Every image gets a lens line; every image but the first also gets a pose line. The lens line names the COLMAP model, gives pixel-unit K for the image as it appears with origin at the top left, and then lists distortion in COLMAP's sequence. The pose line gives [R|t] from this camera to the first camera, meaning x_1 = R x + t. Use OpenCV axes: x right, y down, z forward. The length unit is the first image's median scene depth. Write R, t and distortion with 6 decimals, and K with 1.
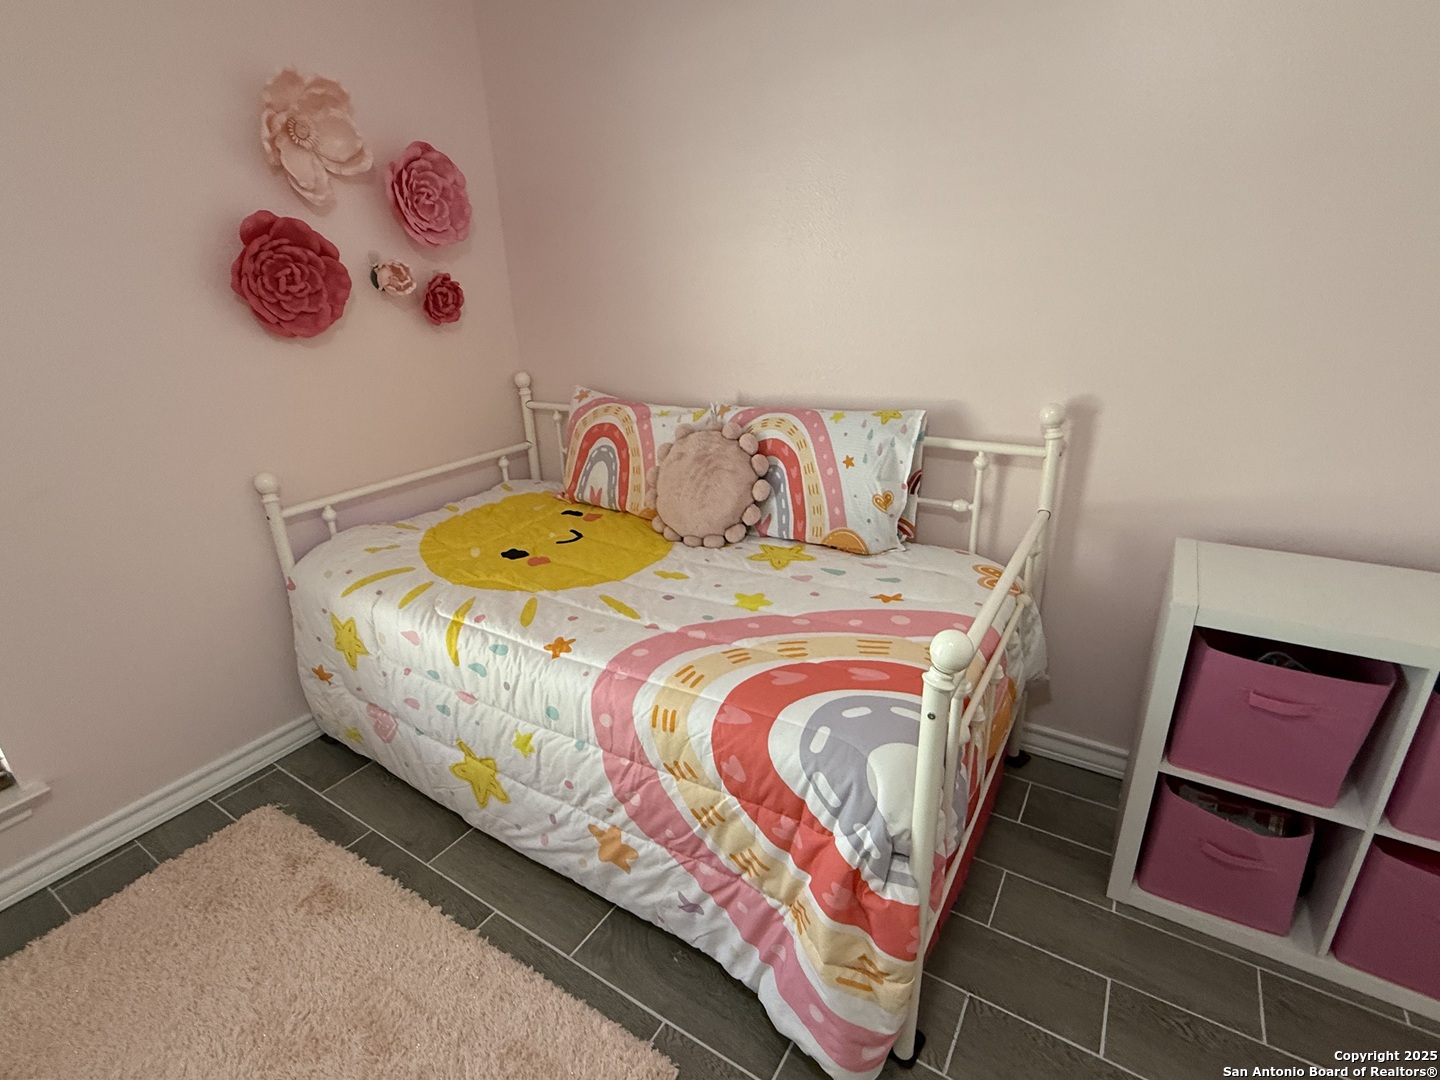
lens RADIAL K [[690.0, 0, 717.8], [0, 690.0, 546.8], [0, 0, 1]] dist [-0.000927, -0.000891]
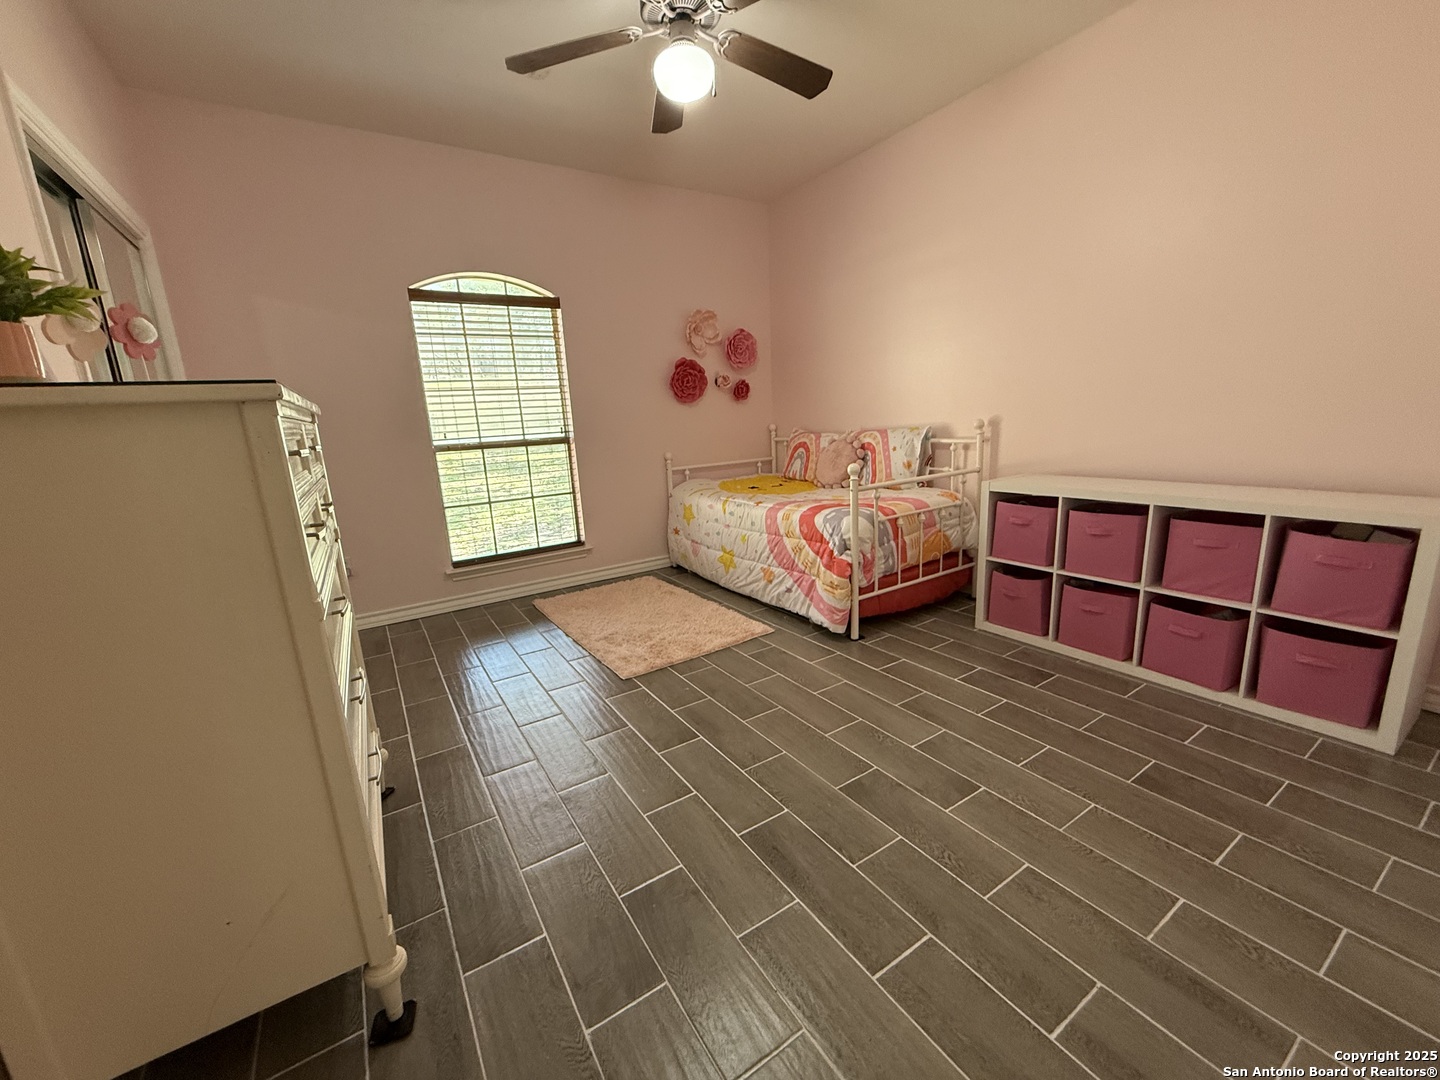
lens RADIAL K [[576.3, 0, 720.1], [0, 576.3, 539.7], [0, 0, 1]] dist [0.008801, -0.000515]
pose [[0.908116, 0.075735, -0.411813, 0.475245], [-0.133130, 0.984695, -0.112481, 0.463299], [0.396992, 0.156970, 0.904300, -0.901878]]
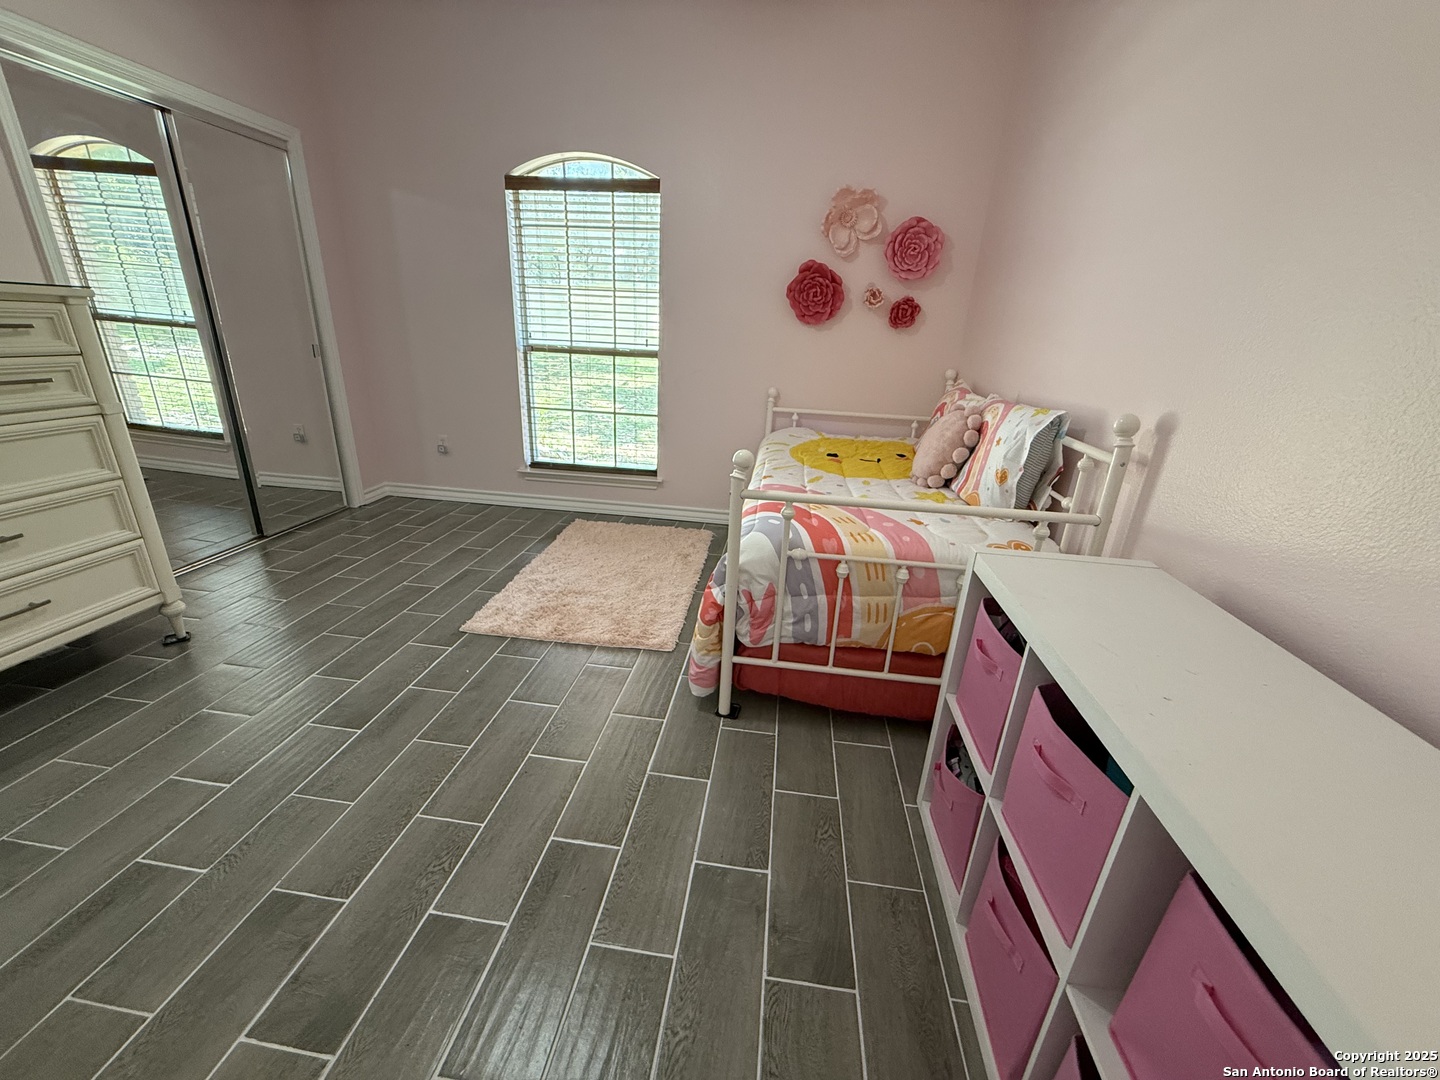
lens RADIAL K [[576.3, 0, 718.2], [0, 576.3, 543.8], [0, 0, 1]] dist [0.008801, -0.000515]
pose [[0.417397, 0.368596, -0.830612, 0.923132], [-0.388294, 0.898739, 0.203704, 0.028792], [0.821589, 0.237496, 0.518255, 0.076459]]
